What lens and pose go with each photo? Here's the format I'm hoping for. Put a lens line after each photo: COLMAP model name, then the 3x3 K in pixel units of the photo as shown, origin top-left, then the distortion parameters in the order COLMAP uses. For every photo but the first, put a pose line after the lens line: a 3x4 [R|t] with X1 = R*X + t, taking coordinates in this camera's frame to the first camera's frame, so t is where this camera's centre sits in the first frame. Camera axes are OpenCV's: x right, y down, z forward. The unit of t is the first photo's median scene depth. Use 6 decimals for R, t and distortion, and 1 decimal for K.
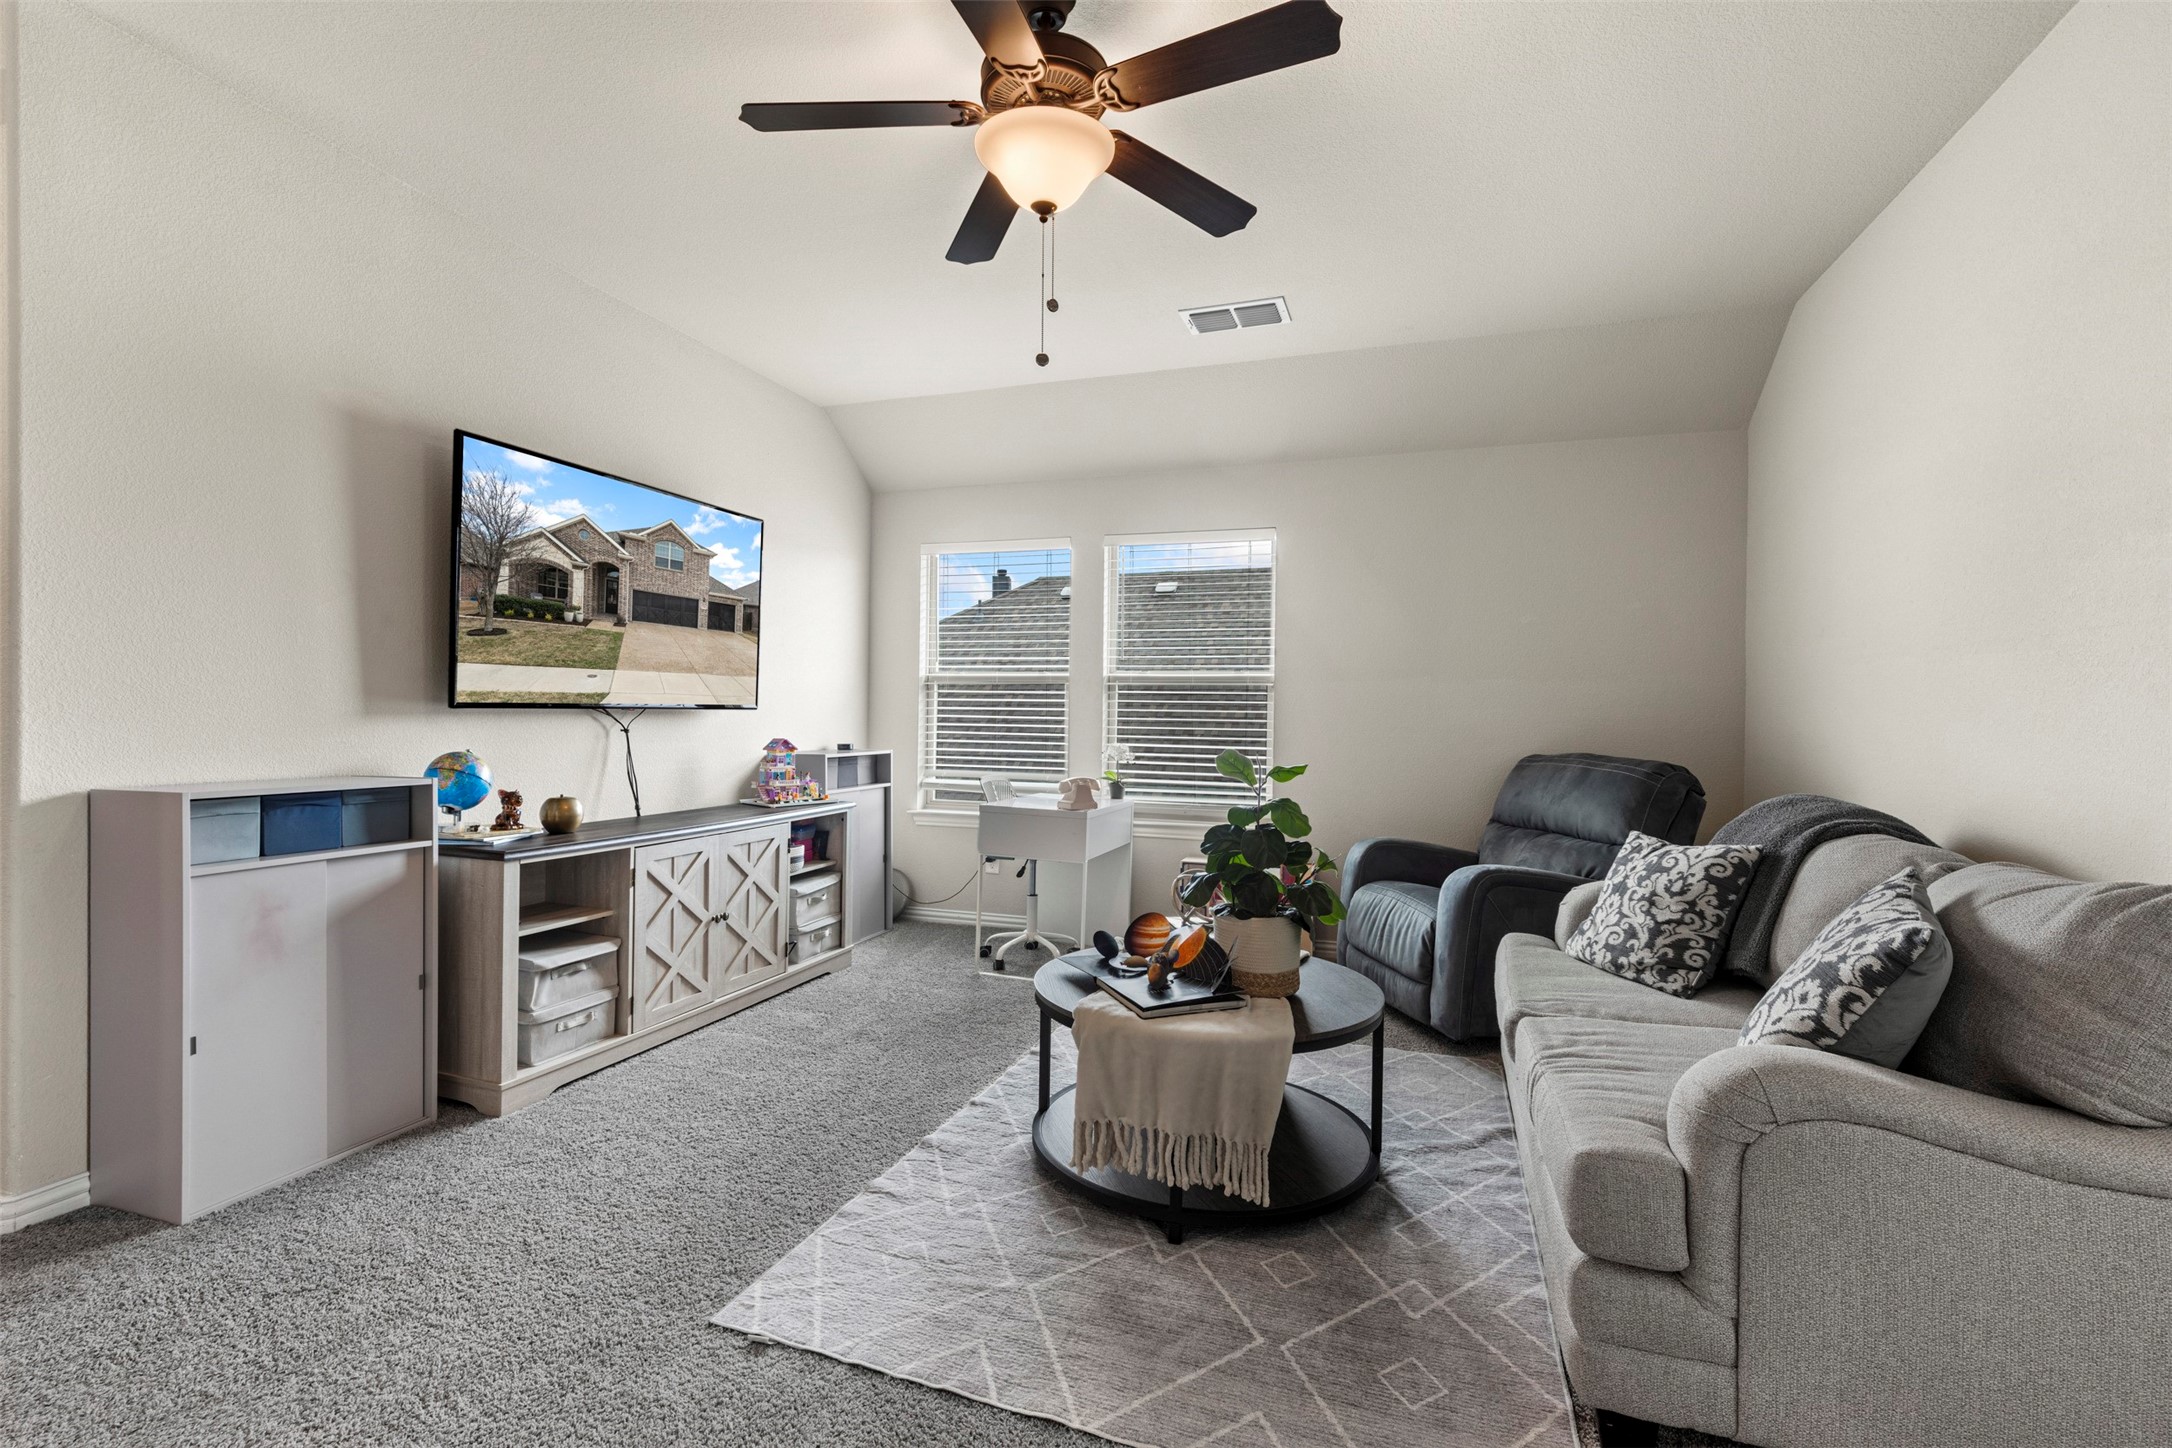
lens RADIAL K [[980.6, 0, 1086.6], [0, 980.6, 717.0], [0, 0, 1]] dist [0.010441, -0.000264]
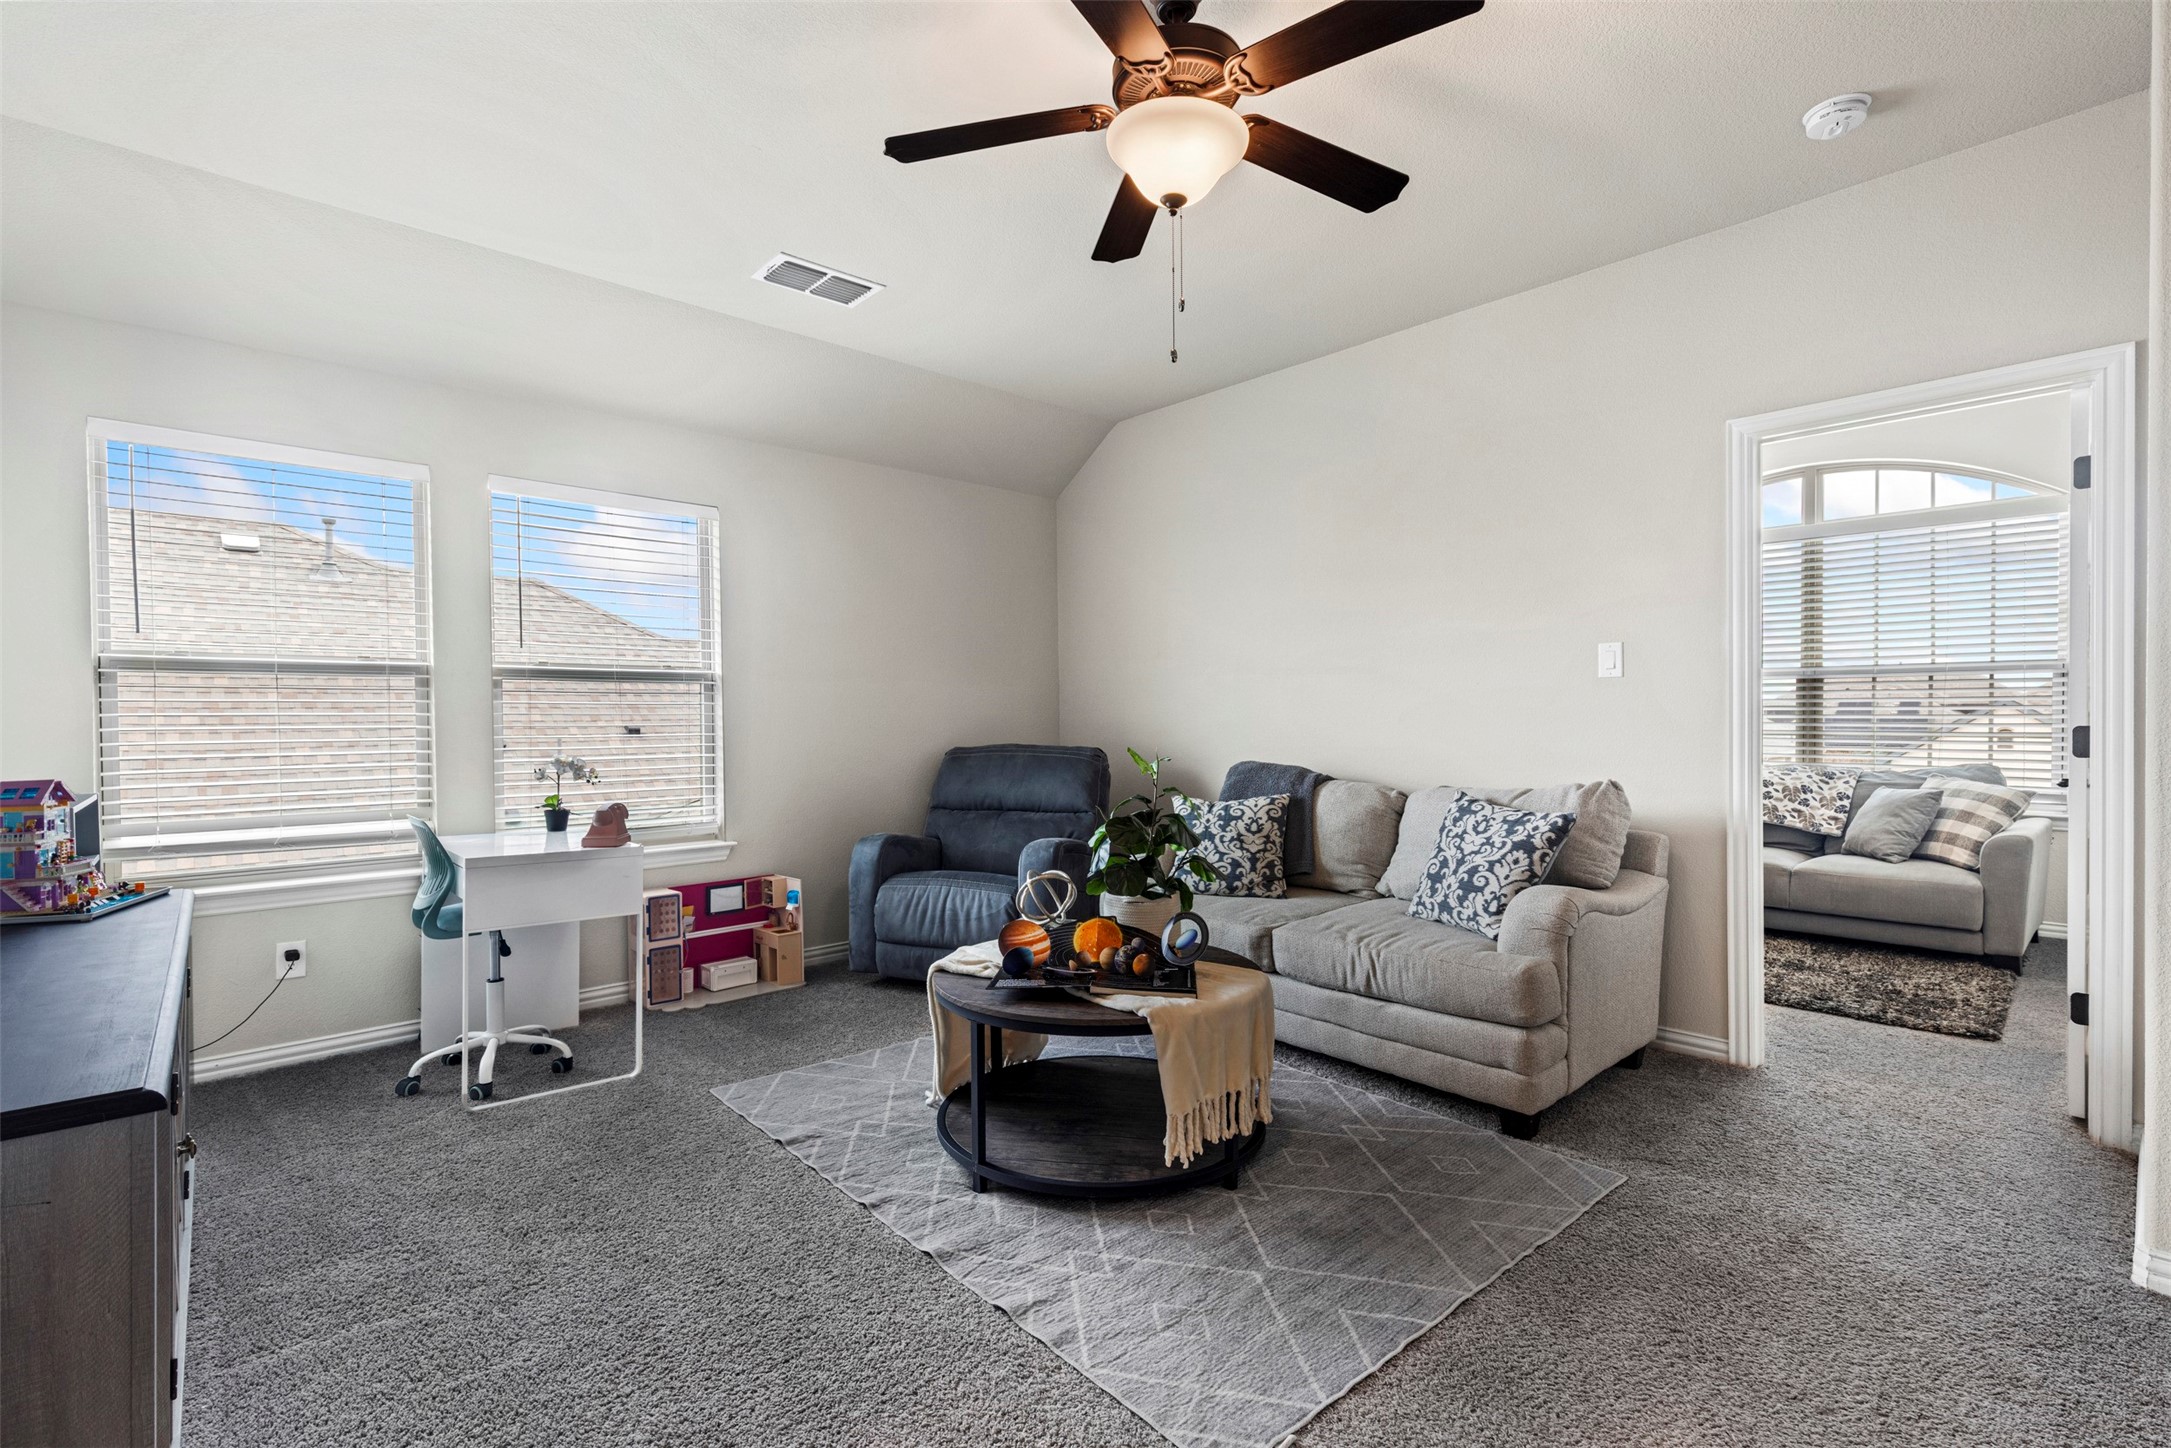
lens RADIAL K [[980.2, 0, 1090.9], [0, 980.2, 722.6], [0, 0, 1]] dist [0.010441, -0.000264]
pose [[0.481546, -0.020350, 0.876184, -0.822831], [0.013907, 0.999782, 0.015578, -0.011312], [-0.876310, 0.004683, 0.481724, 0.519538]]
